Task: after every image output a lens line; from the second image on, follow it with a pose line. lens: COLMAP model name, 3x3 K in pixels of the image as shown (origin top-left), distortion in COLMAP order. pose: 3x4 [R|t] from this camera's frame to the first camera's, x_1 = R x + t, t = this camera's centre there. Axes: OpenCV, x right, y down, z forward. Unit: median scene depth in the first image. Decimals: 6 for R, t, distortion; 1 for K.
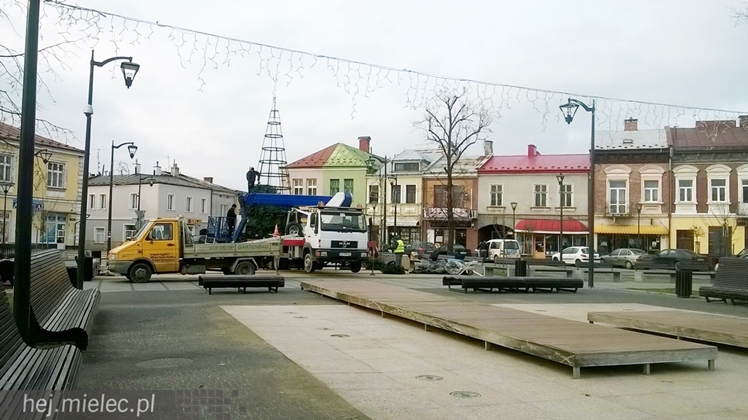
lens RADIAL K [[638.2, 0, 374.0], [0, 638.2, 210.0], [0, 0, 1]] dist [0.071410, -0.198436]
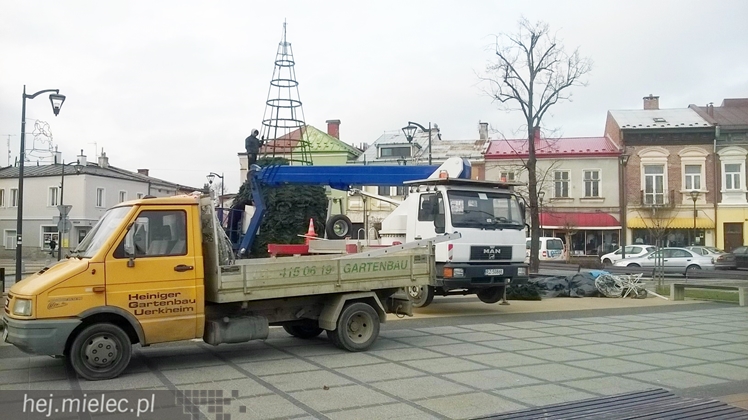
lens RADIAL K [[638.2, 0, 374.0], [0, 638.2, 210.0], [0, 0, 1]] dist [0.071410, -0.198436]
pose [[0.994017, -0.010767, 0.108692, -0.080213], [0.010527, 0.999941, 0.002779, 0.006777], [-0.108715, -0.001618, 0.994072, 0.201419]]
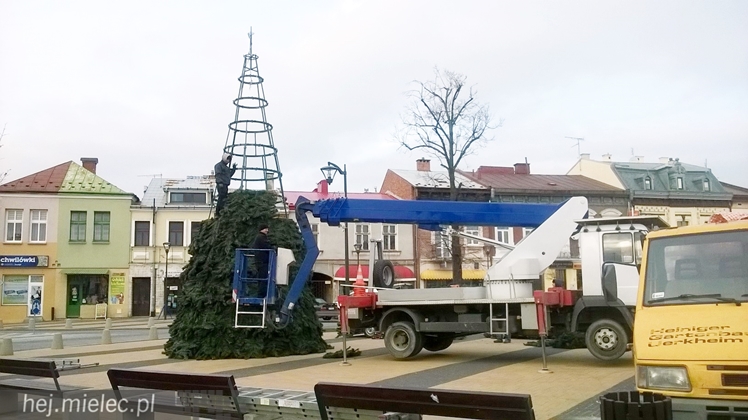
lens RADIAL K [[638.2, 0, 374.0], [0, 638.2, 210.0], [0, 0, 1]] dist [0.071410, -0.198436]
pose [[0.834250, 0.037108, 0.550137, -0.209351], [0.008064, 0.996805, -0.079466, 0.009929], [-0.551328, 0.070731, 0.831285, 0.292581]]
